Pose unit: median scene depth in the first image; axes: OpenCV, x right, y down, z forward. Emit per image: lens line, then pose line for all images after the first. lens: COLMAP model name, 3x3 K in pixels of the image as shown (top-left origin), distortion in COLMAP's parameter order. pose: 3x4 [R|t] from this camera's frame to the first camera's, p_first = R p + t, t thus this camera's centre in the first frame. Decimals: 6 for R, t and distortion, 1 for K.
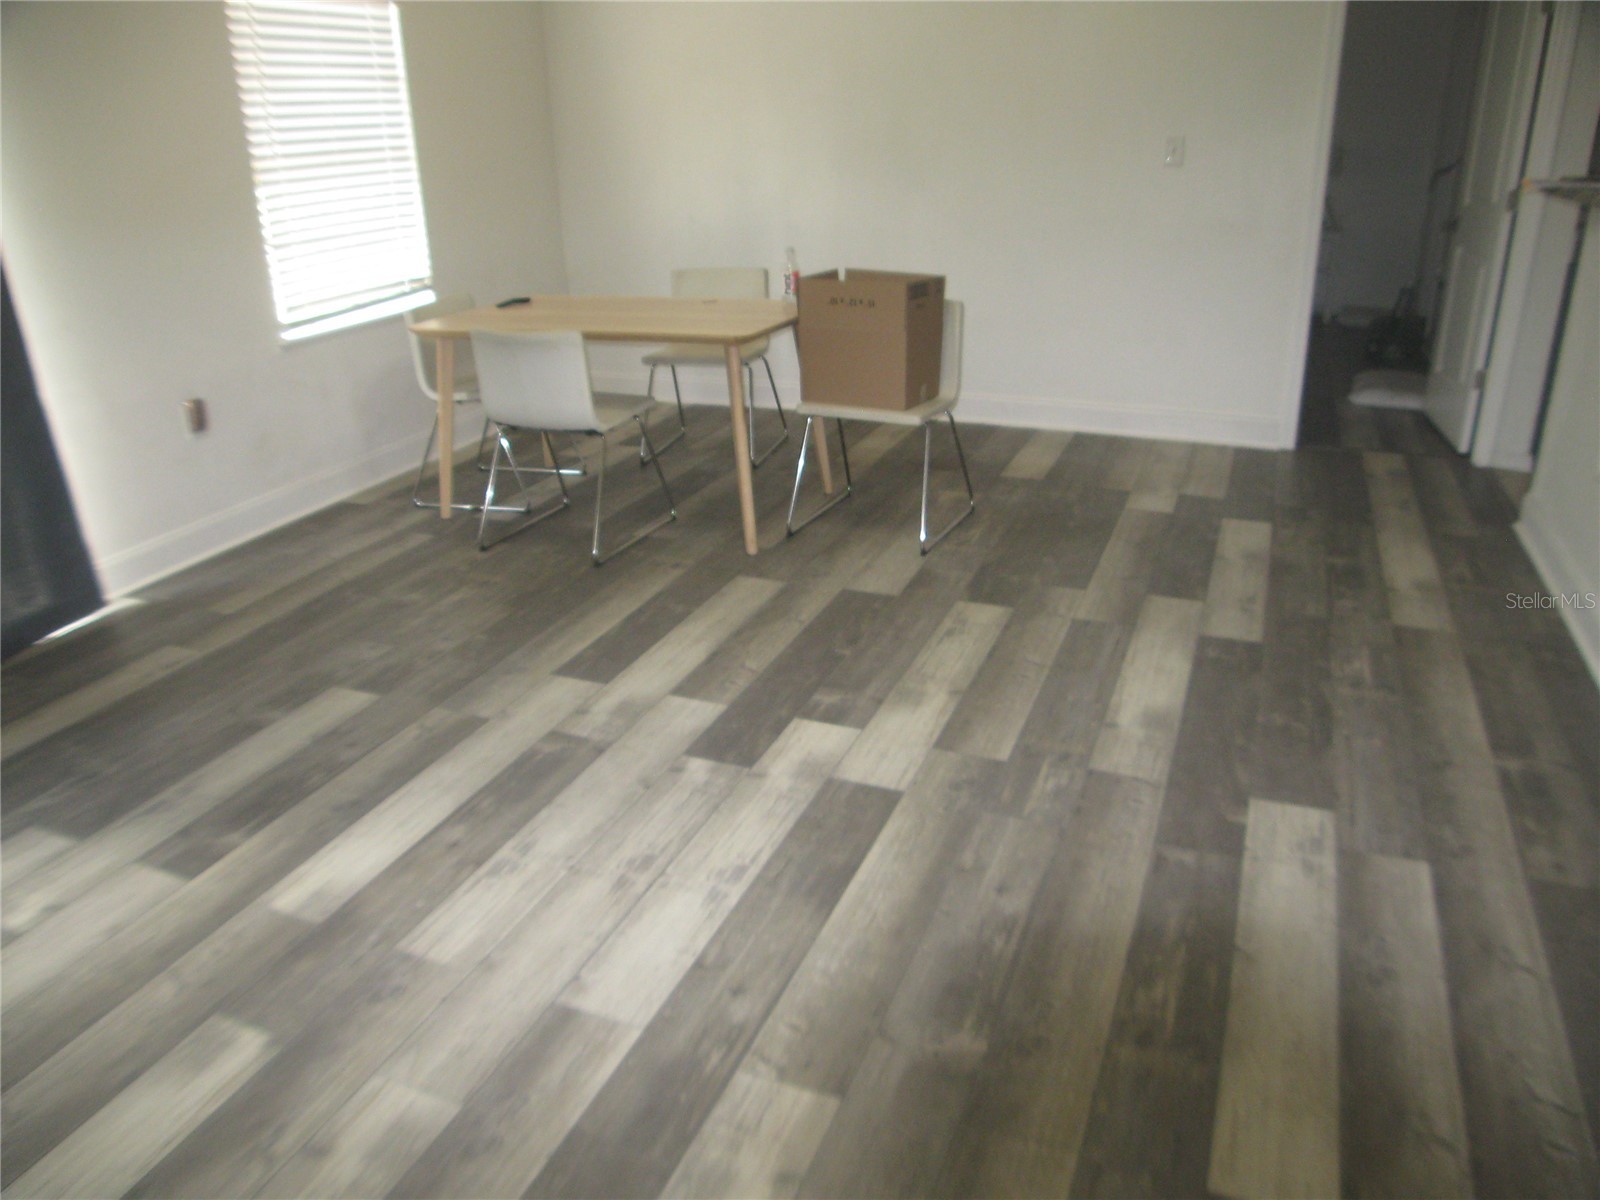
lens RADIAL K [[1138.9, 0, 806.6], [0, 1138.9, 601.9], [0, 0, 1]] dist [-0.159636, 0.080216]
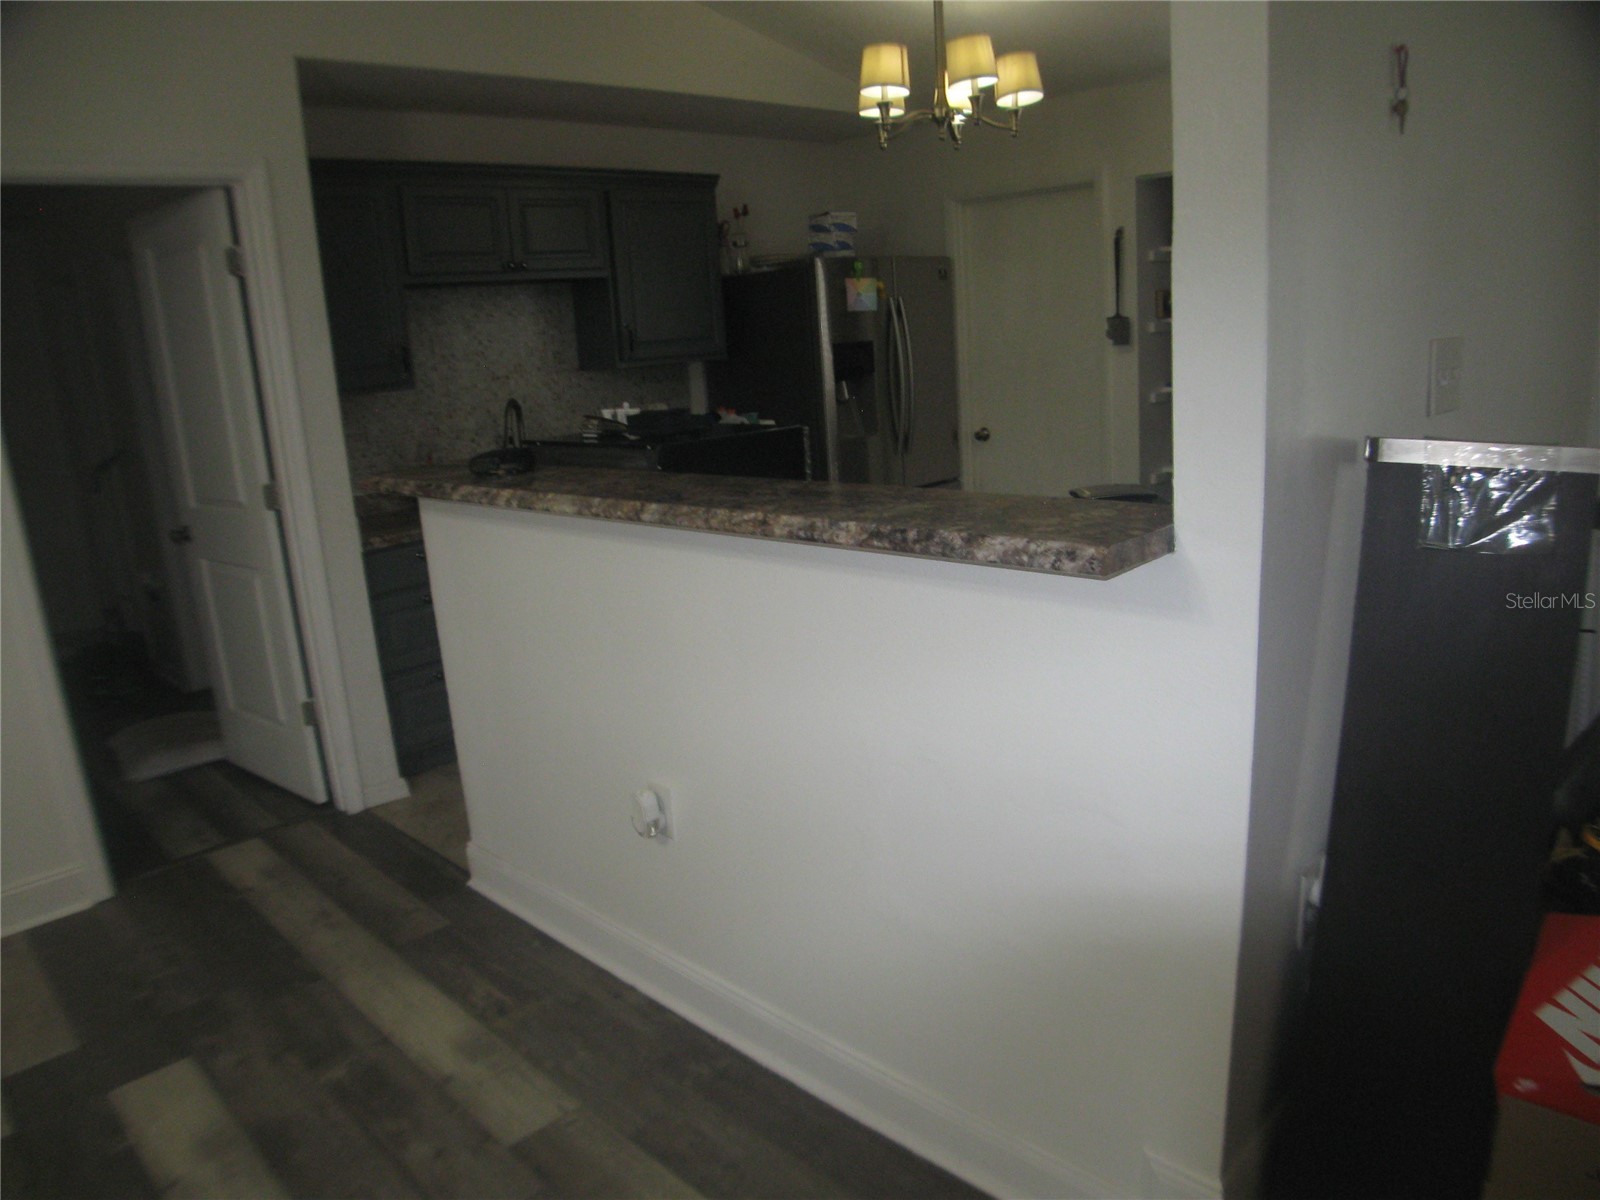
lens RADIAL K [[1138.9, 0, 799.9], [0, 1138.9, 599.5], [0, 0, 1]] dist [-0.159636, 0.080216]
pose [[0.398917, -0.226547, 0.888562, 0.085774], [0.420141, 0.906464, 0.042490, -0.214453], [-0.815075, 0.356371, 0.456785, 0.396116]]
